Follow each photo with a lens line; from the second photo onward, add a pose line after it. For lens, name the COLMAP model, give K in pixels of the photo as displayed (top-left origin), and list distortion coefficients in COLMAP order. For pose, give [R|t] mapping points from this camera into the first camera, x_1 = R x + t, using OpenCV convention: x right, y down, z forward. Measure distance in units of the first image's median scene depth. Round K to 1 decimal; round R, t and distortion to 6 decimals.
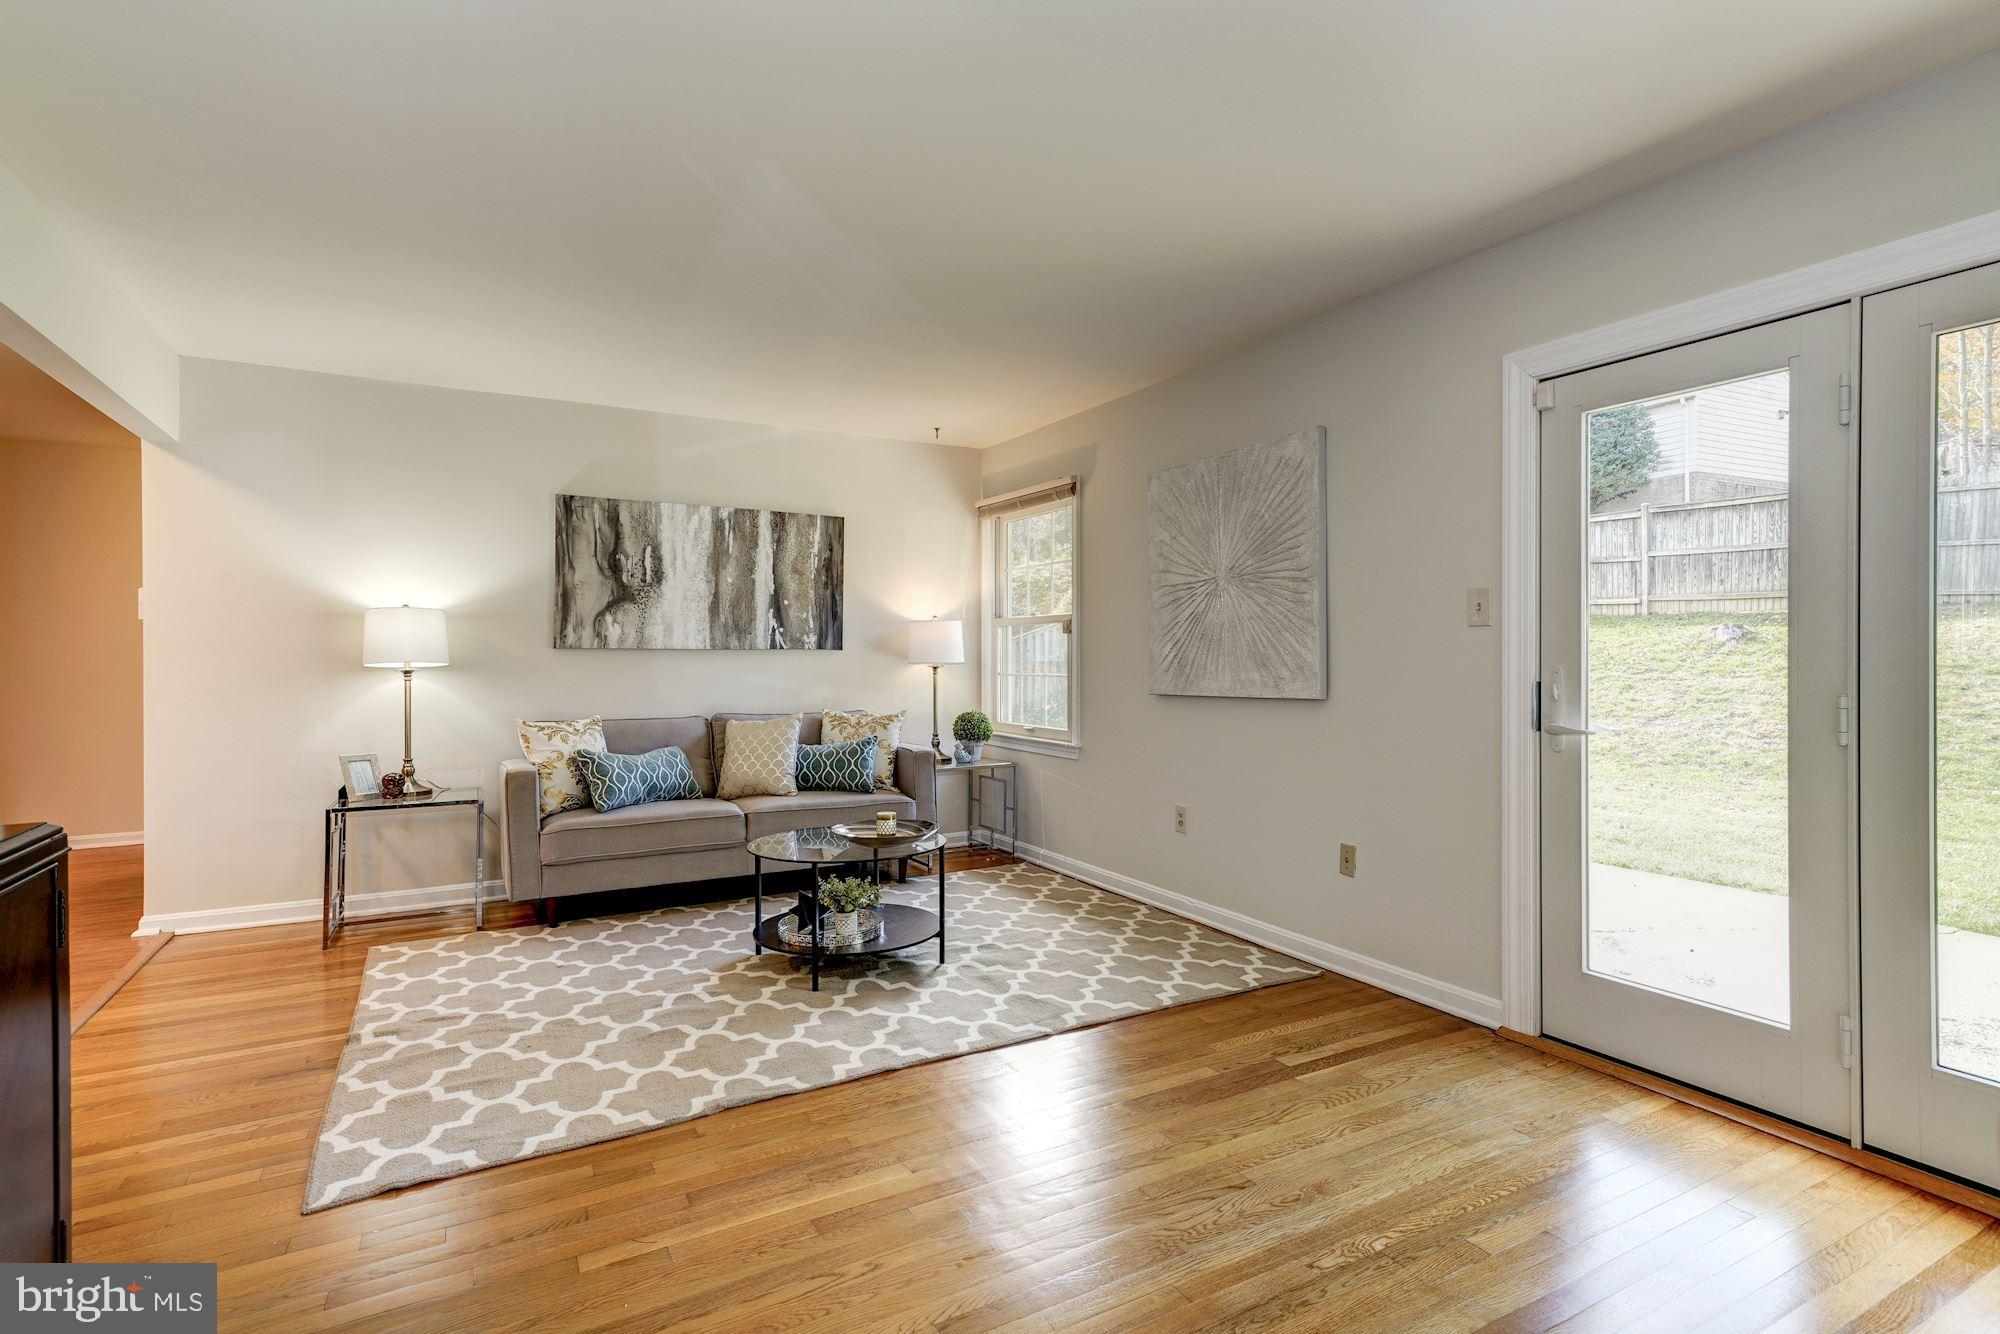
lens RADIAL K [[953.1, 0, 993.9], [0, 953.1, 659.8], [0, 0, 1]] dist [0.005645, 0.002840]
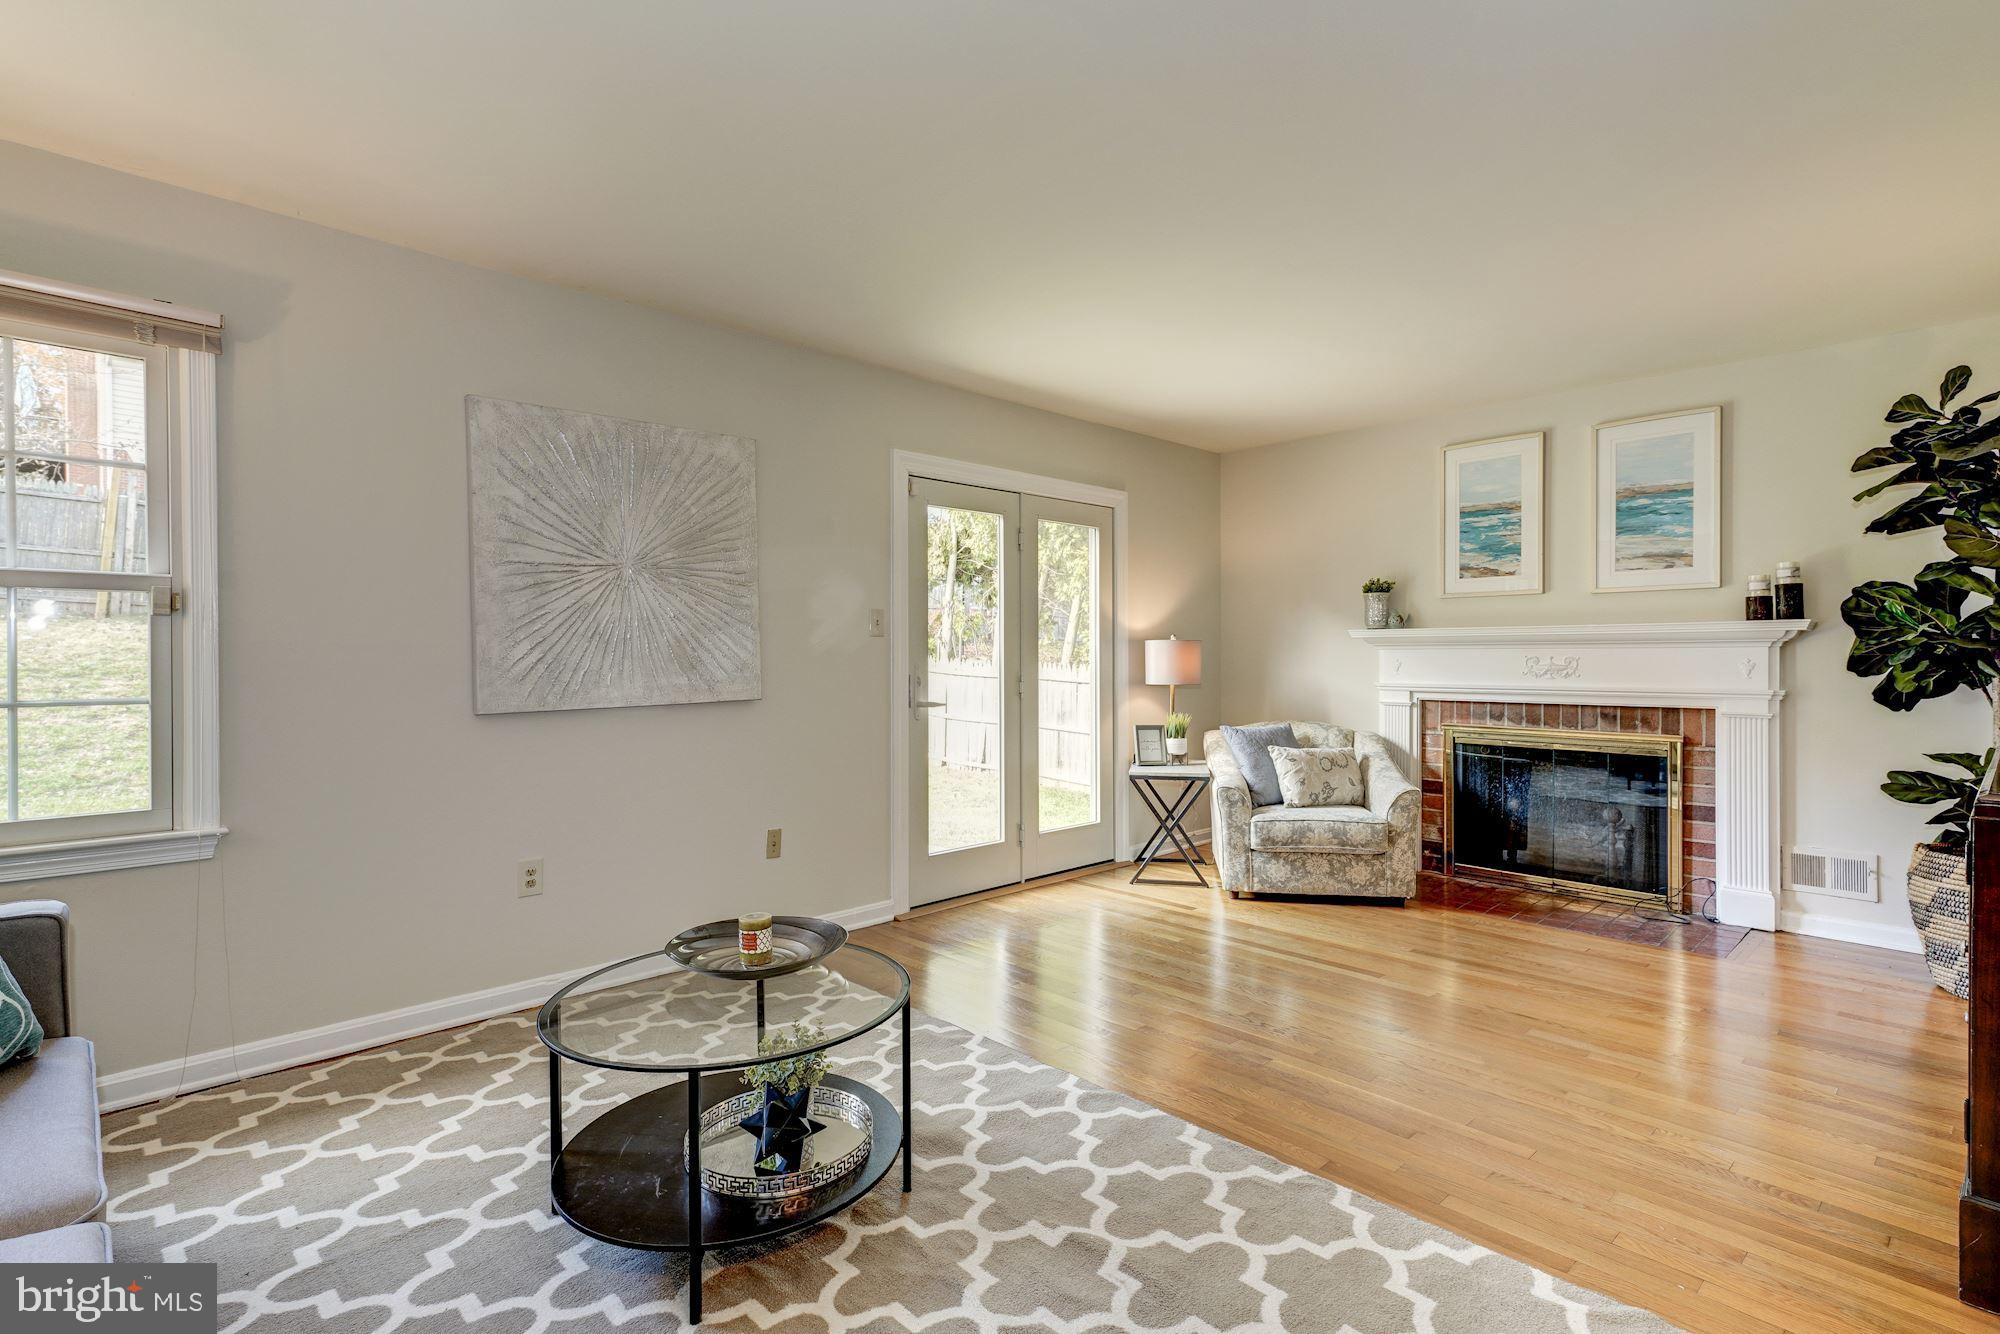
lens RADIAL K [[953.1, 0, 988.2], [0, 953.1, 664.1], [0, 0, 1]] dist [0.005645, 0.002840]
pose [[-0.239935, -0.005745, 0.970772, -0.733042], [0.006574, 0.999950, 0.007543, -0.003811], [-0.970767, 0.008191, -0.239885, 0.992179]]
